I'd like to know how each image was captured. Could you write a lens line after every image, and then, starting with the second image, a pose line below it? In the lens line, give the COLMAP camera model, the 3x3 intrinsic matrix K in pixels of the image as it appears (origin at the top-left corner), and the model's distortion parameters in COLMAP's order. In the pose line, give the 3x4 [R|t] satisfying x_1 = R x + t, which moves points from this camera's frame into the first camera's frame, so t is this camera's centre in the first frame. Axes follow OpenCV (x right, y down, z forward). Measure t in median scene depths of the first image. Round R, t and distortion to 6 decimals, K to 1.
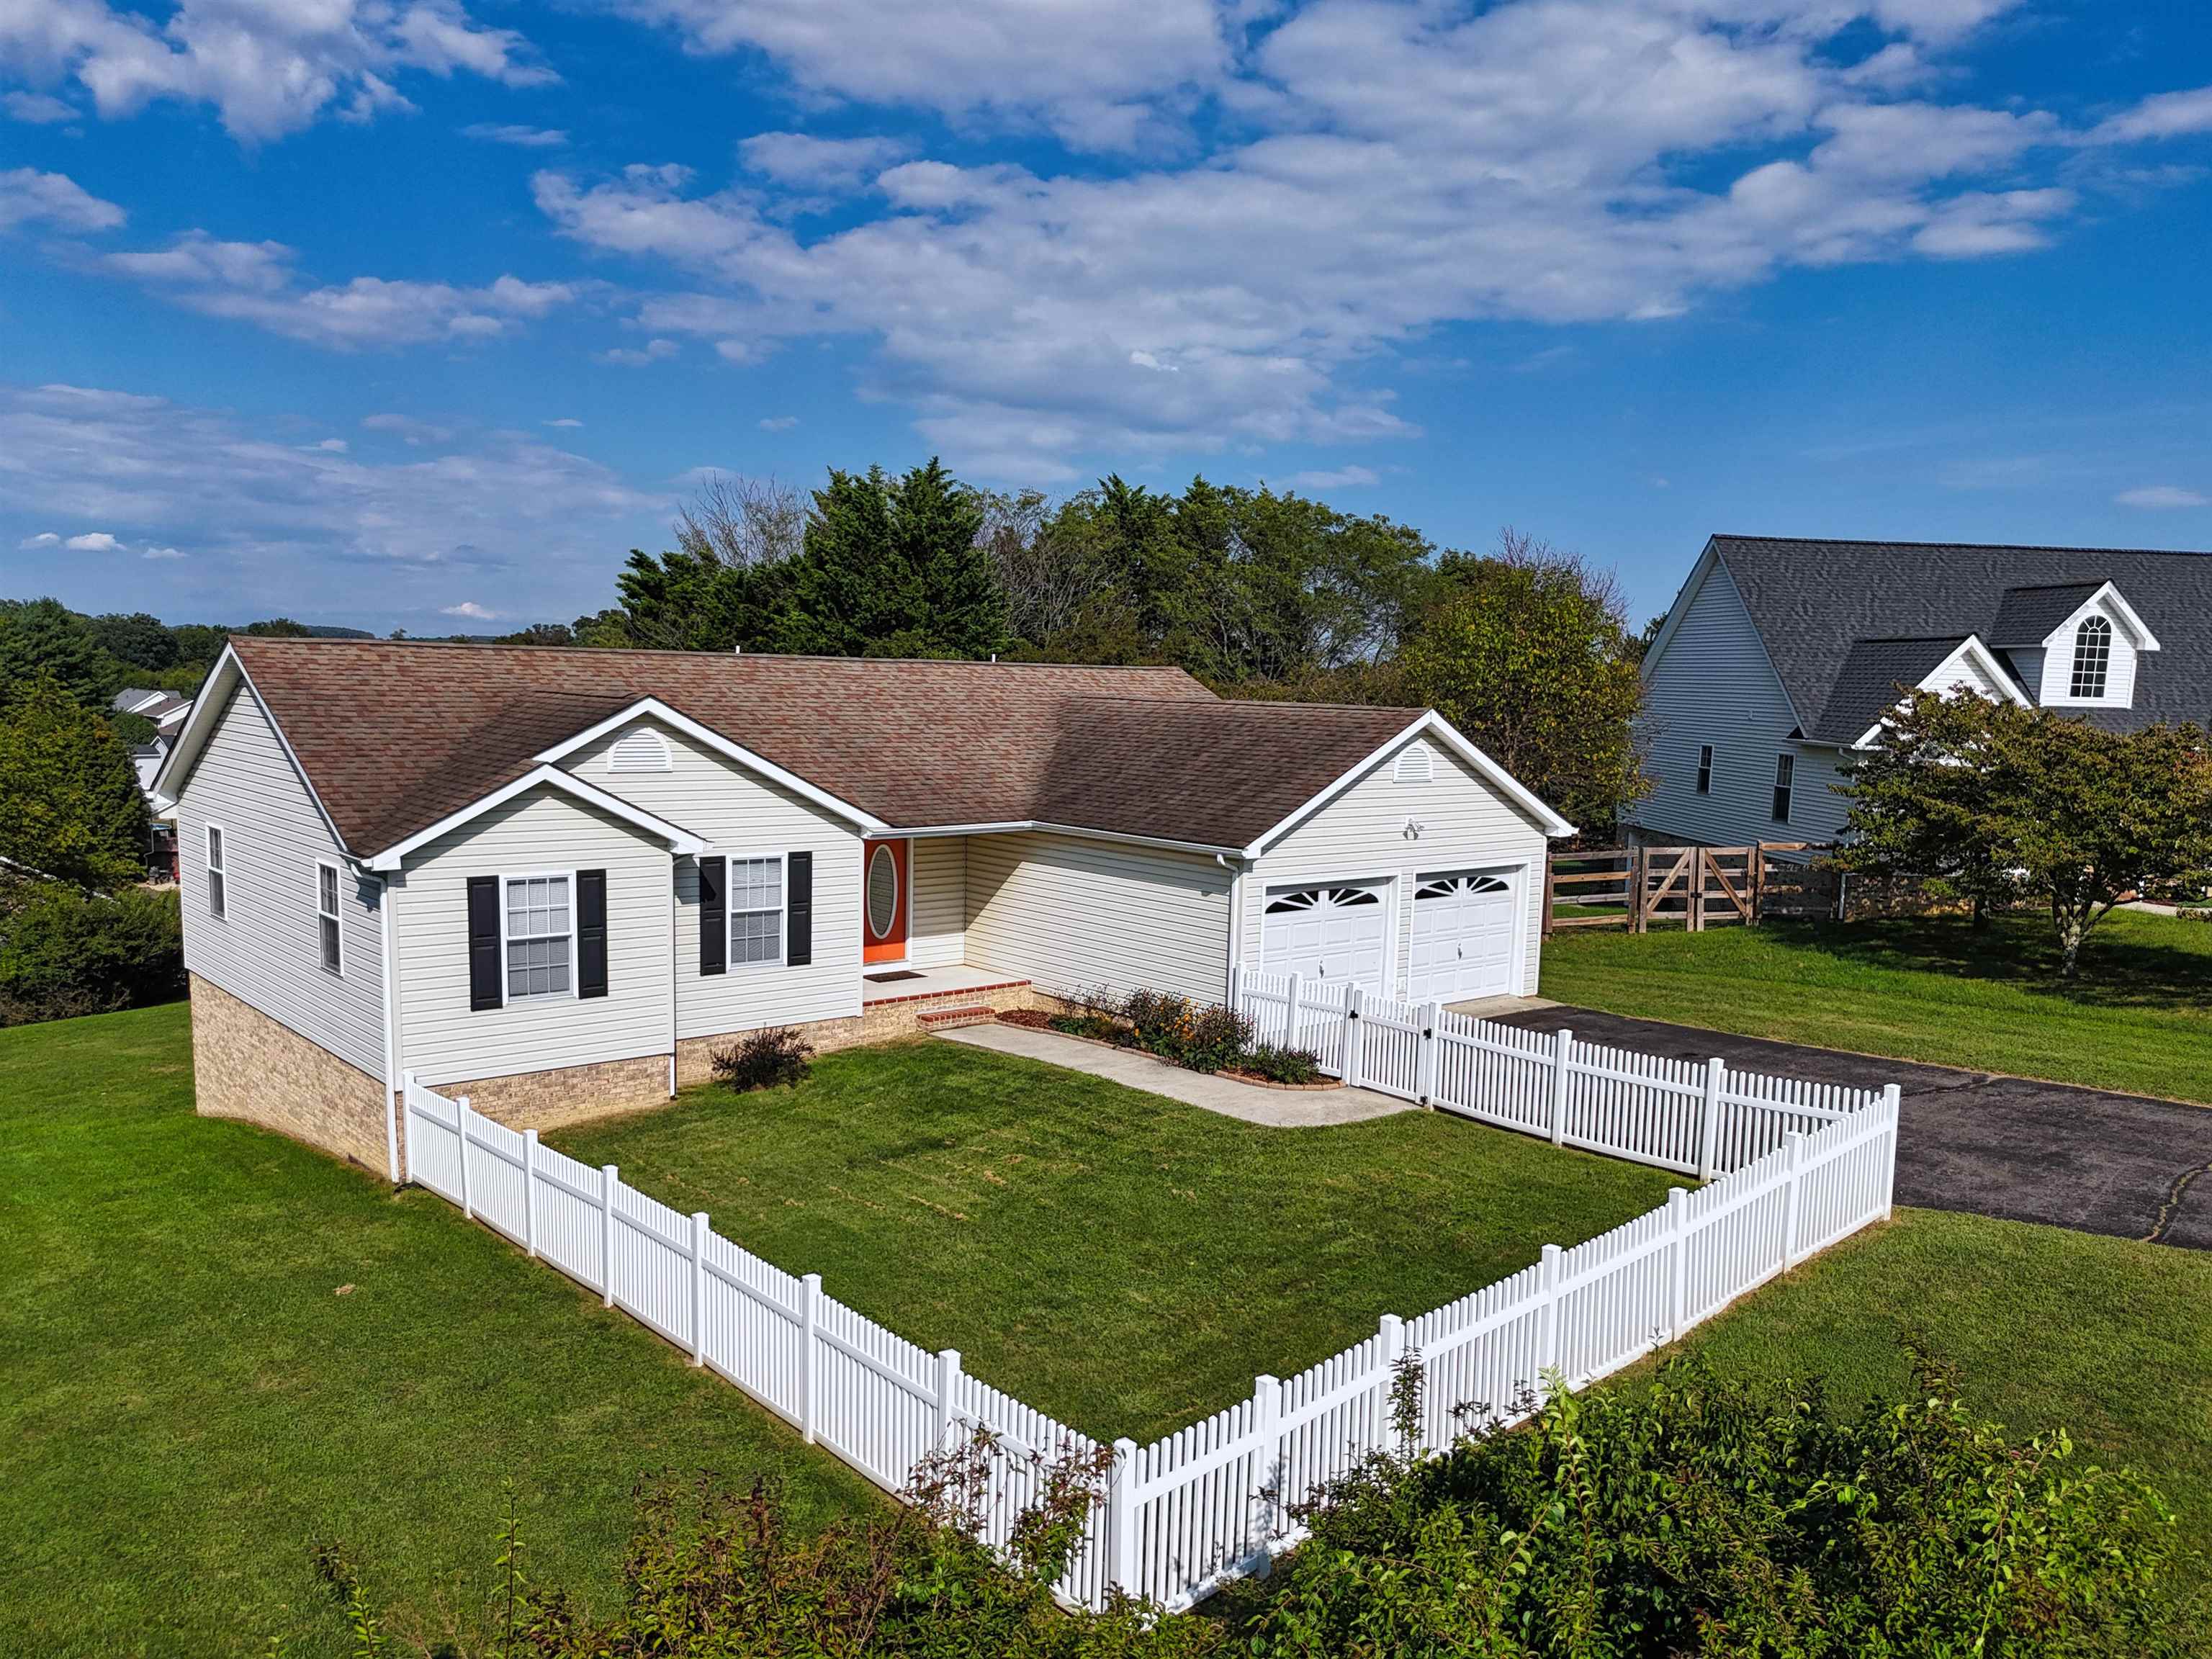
lens RADIAL K [[1678.4, 0, 1100.1], [0, 1678.4, 924.2], [0, 0, 1]] dist [0.074162, -0.079103]
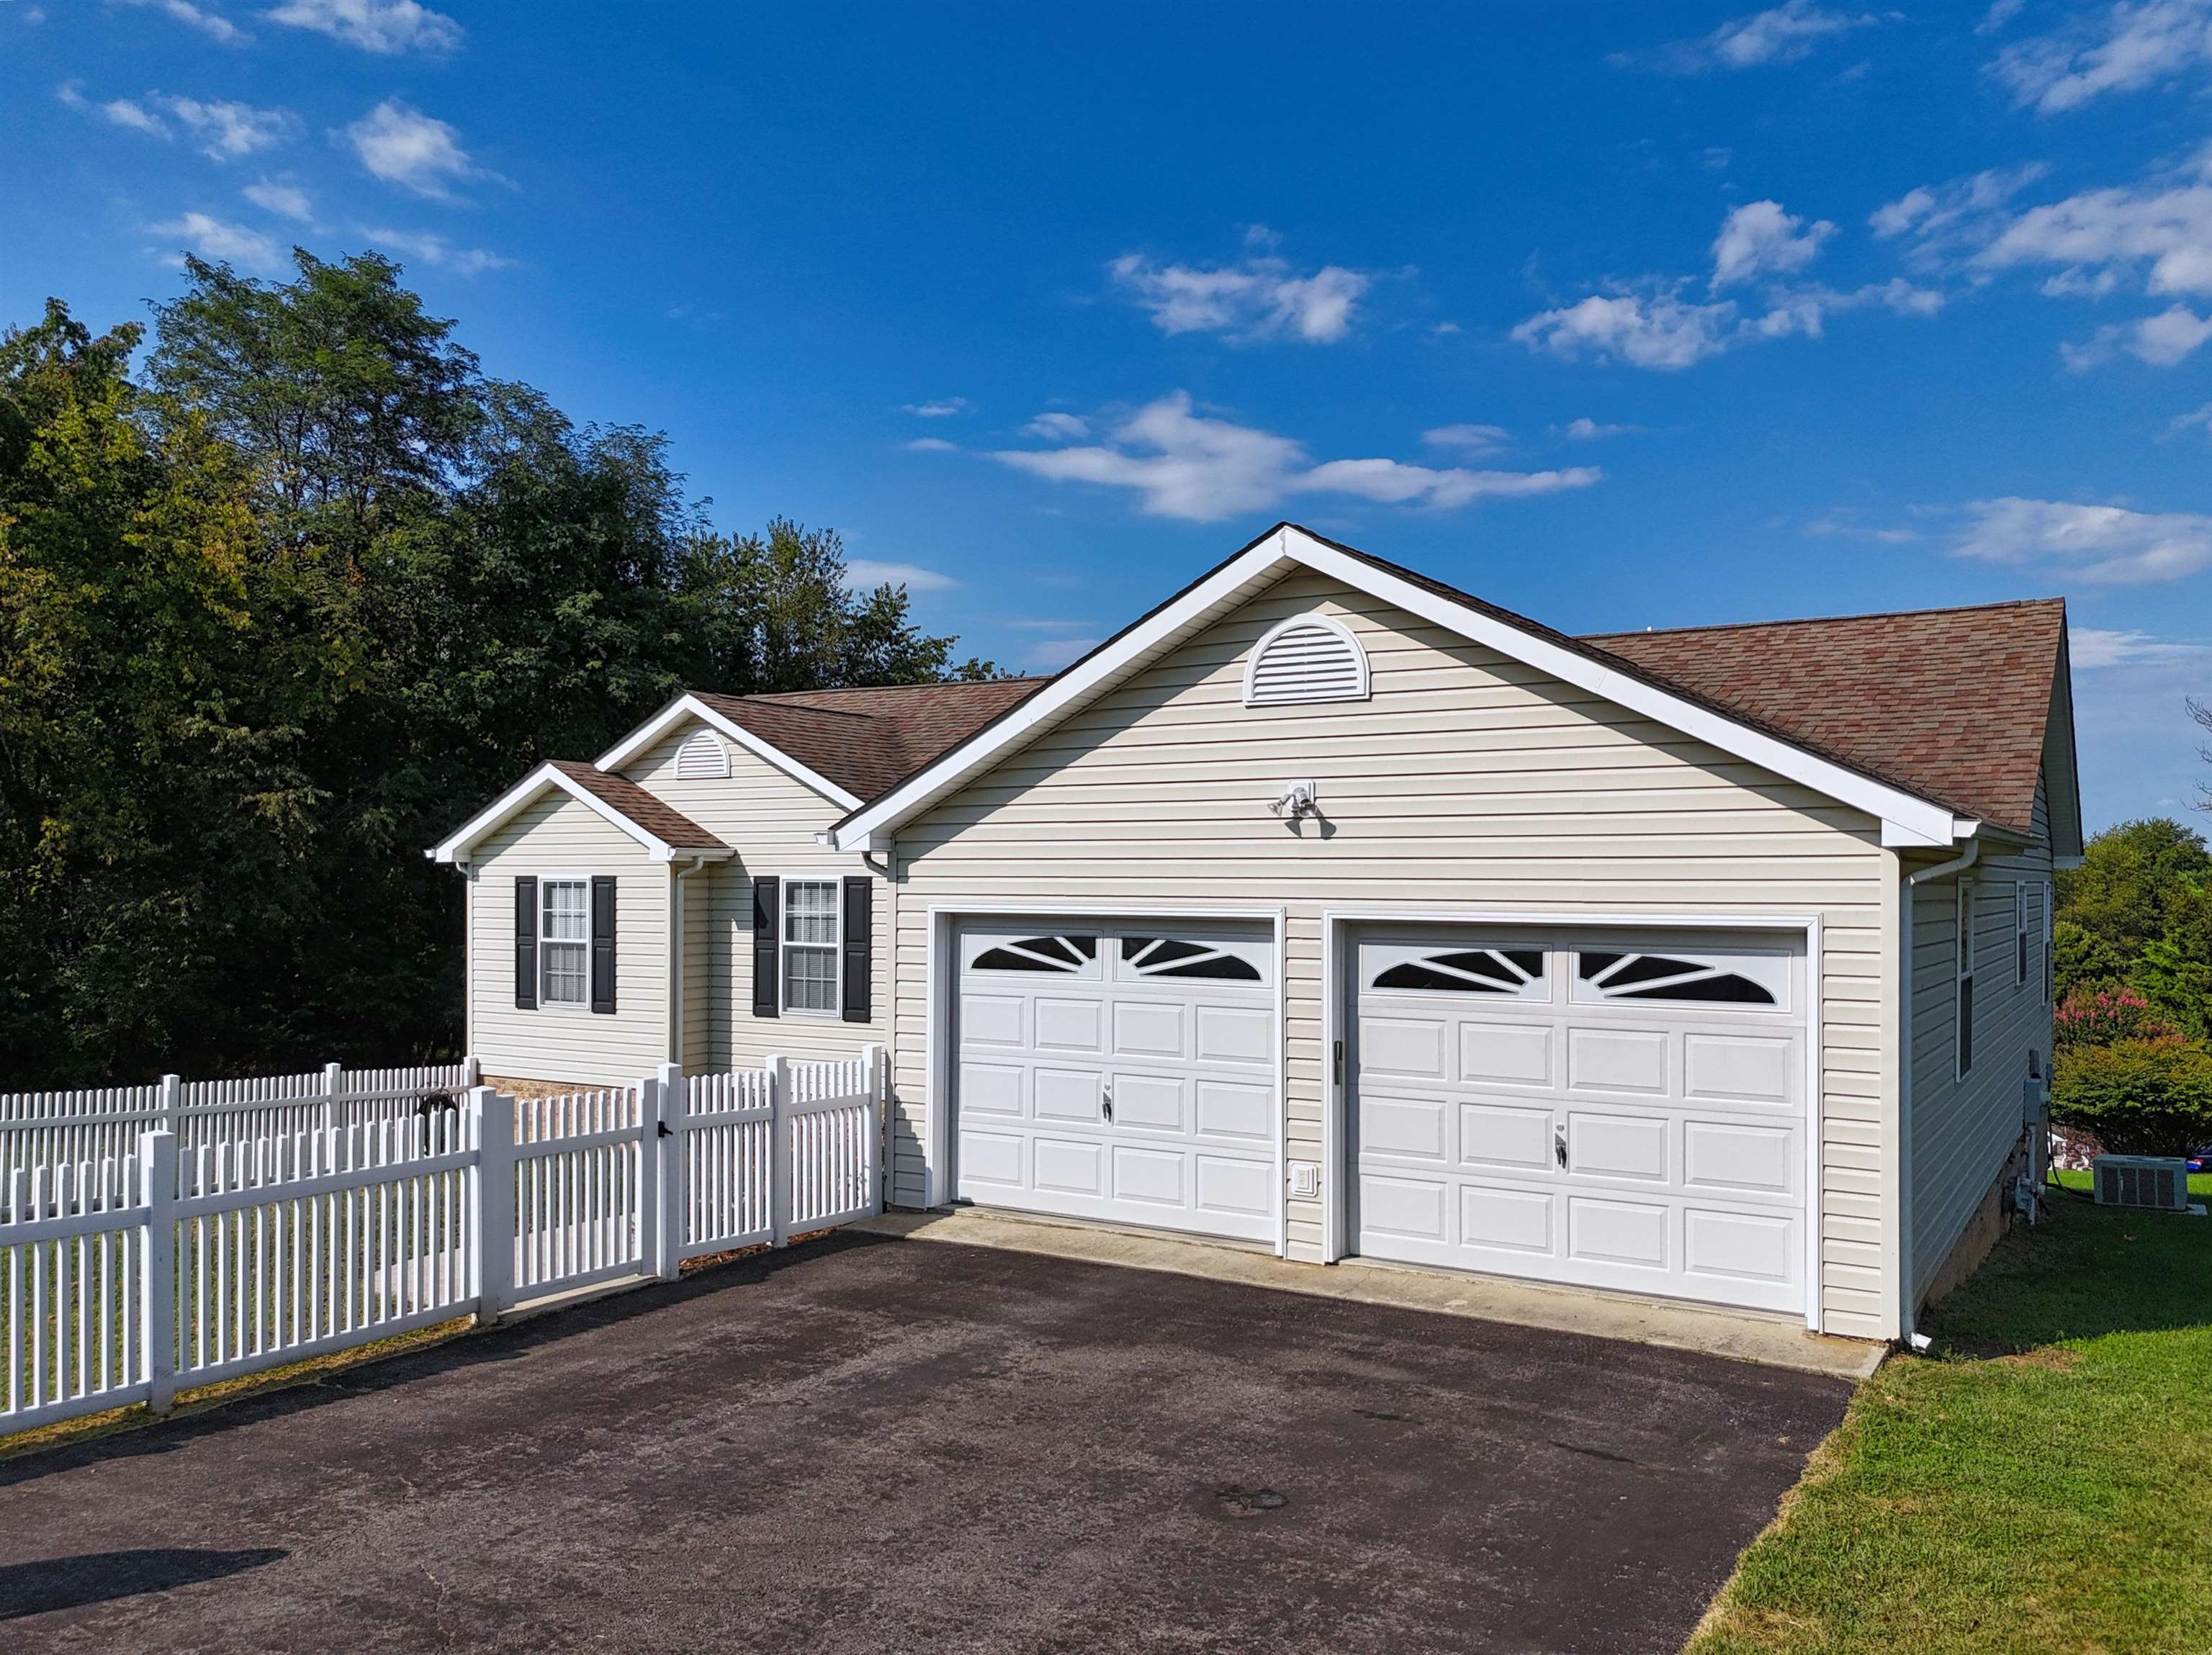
lens RADIAL K [[1692.5, 0, 1107.5], [0, 1692.5, 886.7], [0, 0, 1]] dist [0.079568, -0.080599]
pose [[0.305041, -0.020598, -0.952116, 0.637168], [-0.137673, 0.988310, -0.065489, -0.002564], [0.942335, 0.151058, 0.298640, 0.903137]]
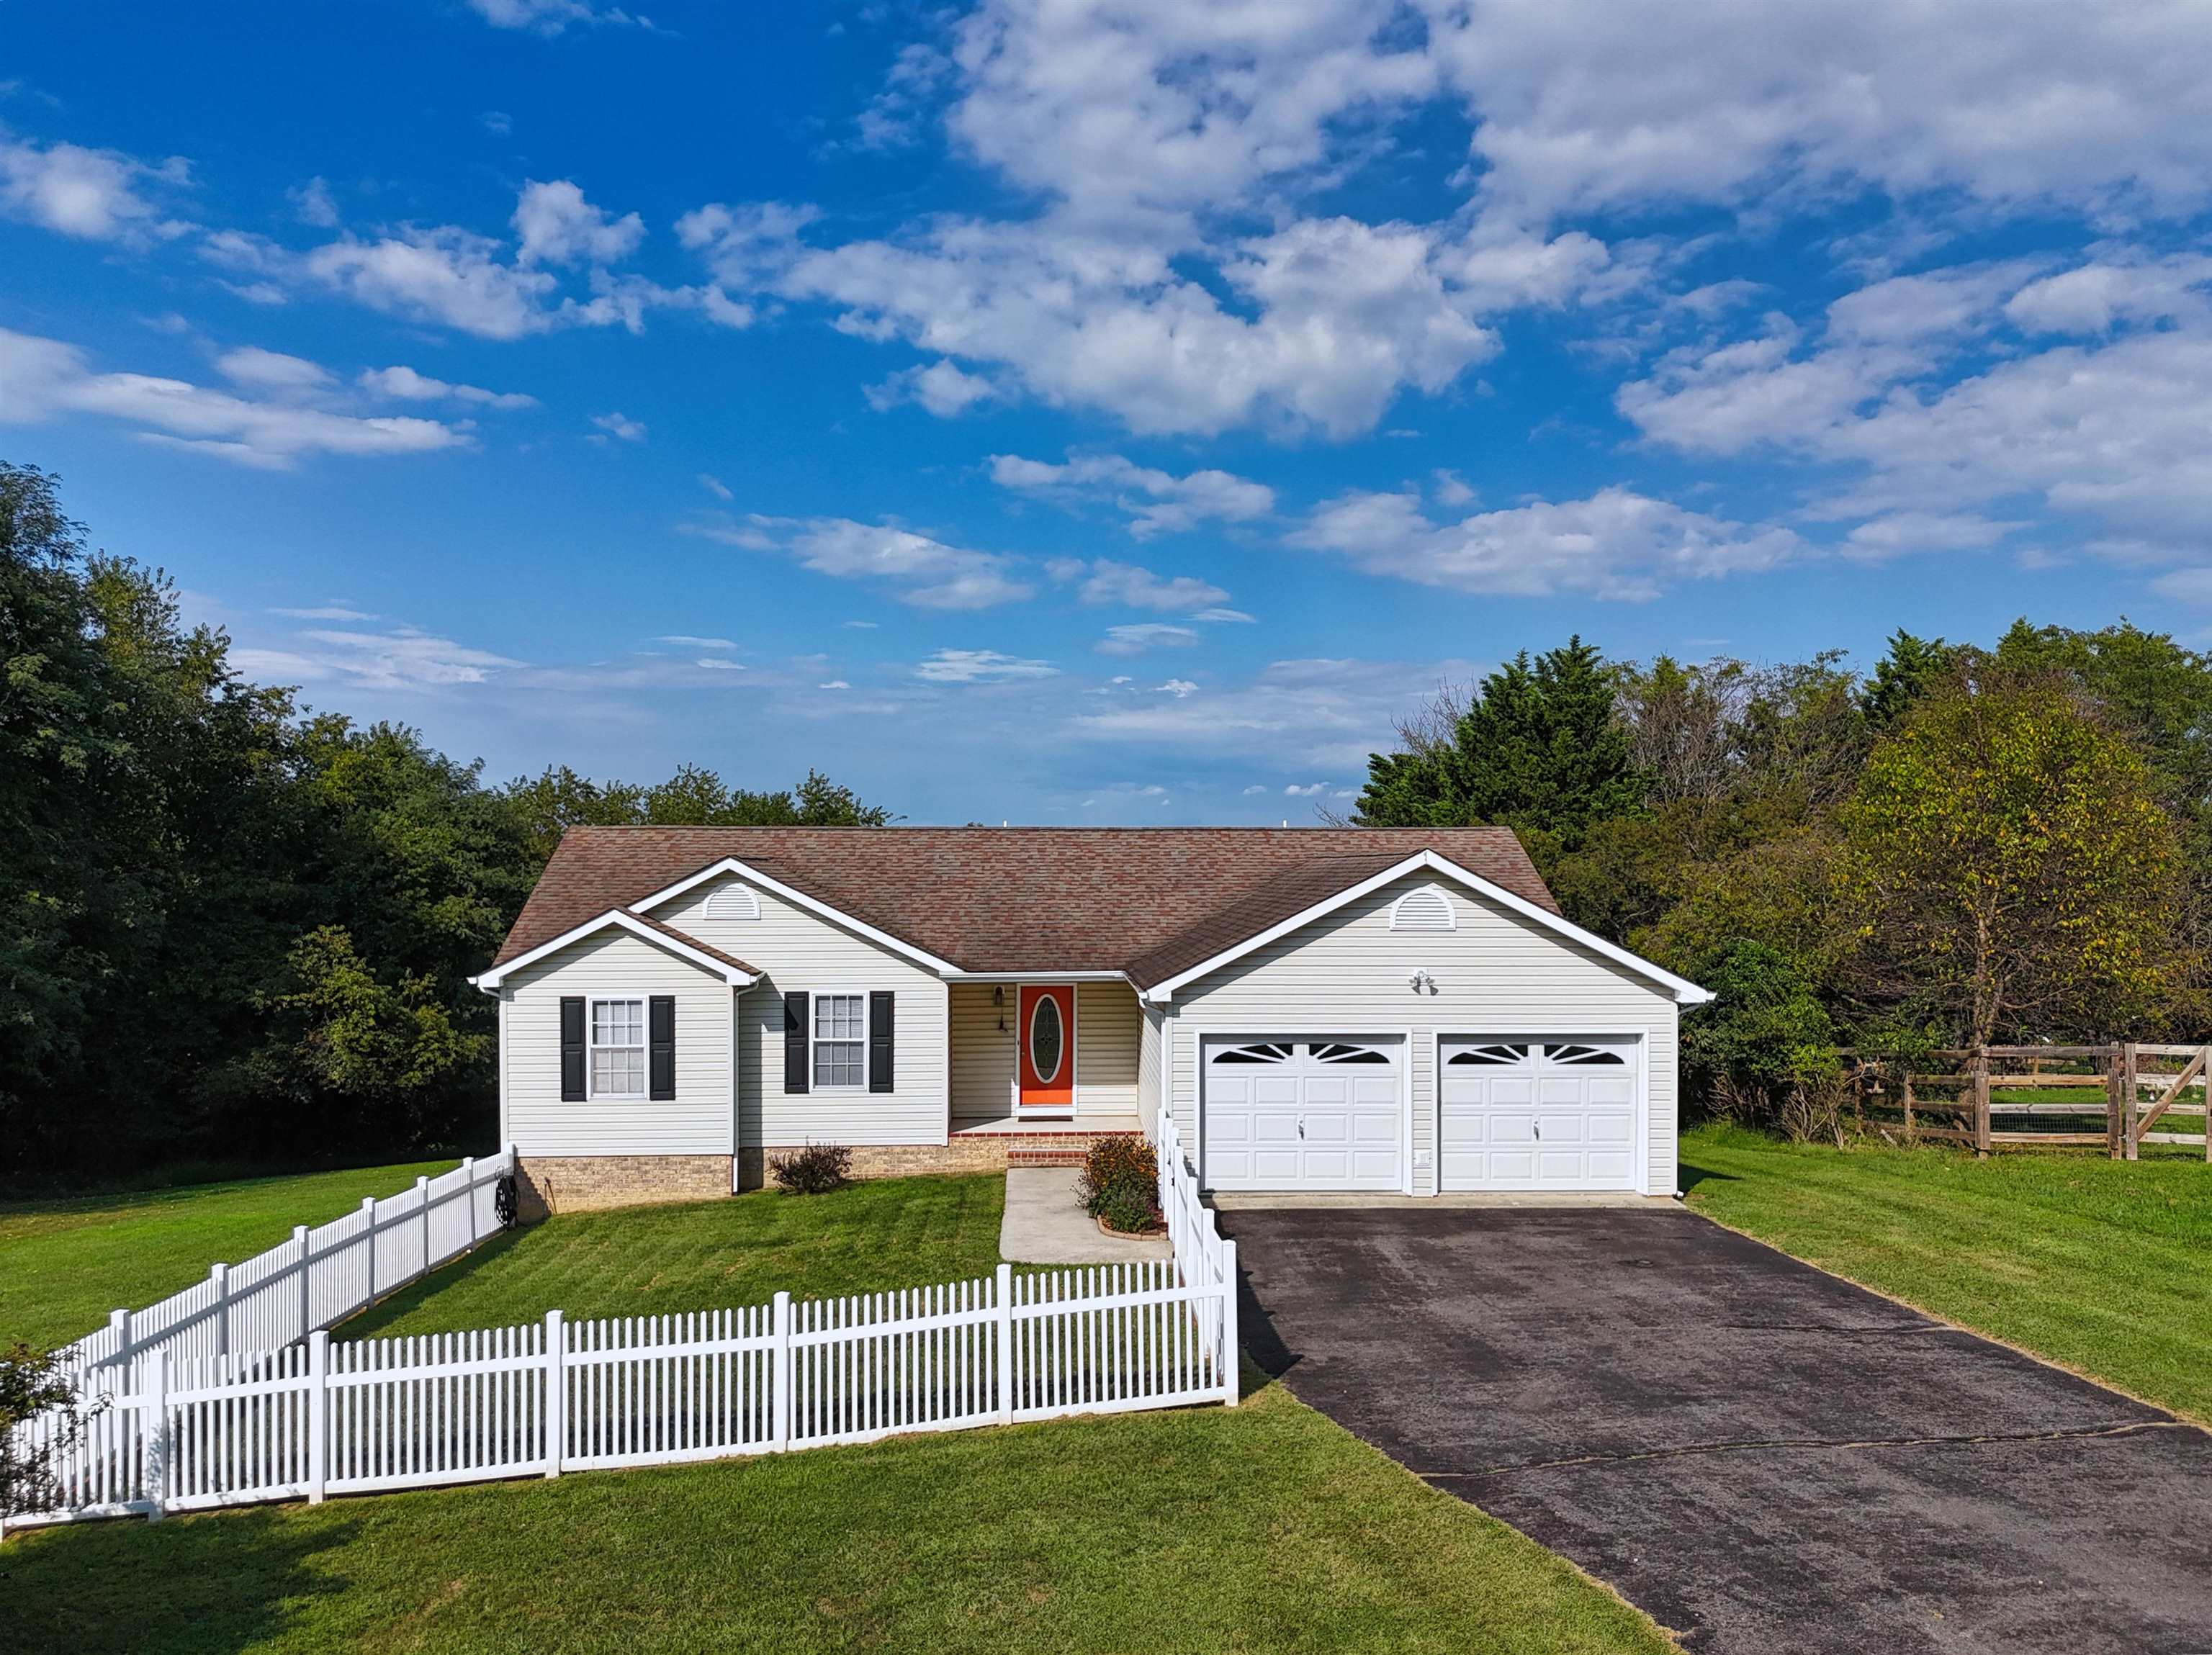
lens RADIAL K [[1717.2, 0, 1103.0], [0, 1717.2, 903.3], [0, 0, 1]] dist [0.084470, -0.089607]
pose [[0.788430, -0.014834, -0.614945, 0.677056], [-0.071177, 0.990794, -0.115158, 0.021723], [0.610992, 0.134564, 0.780116, 0.182819]]
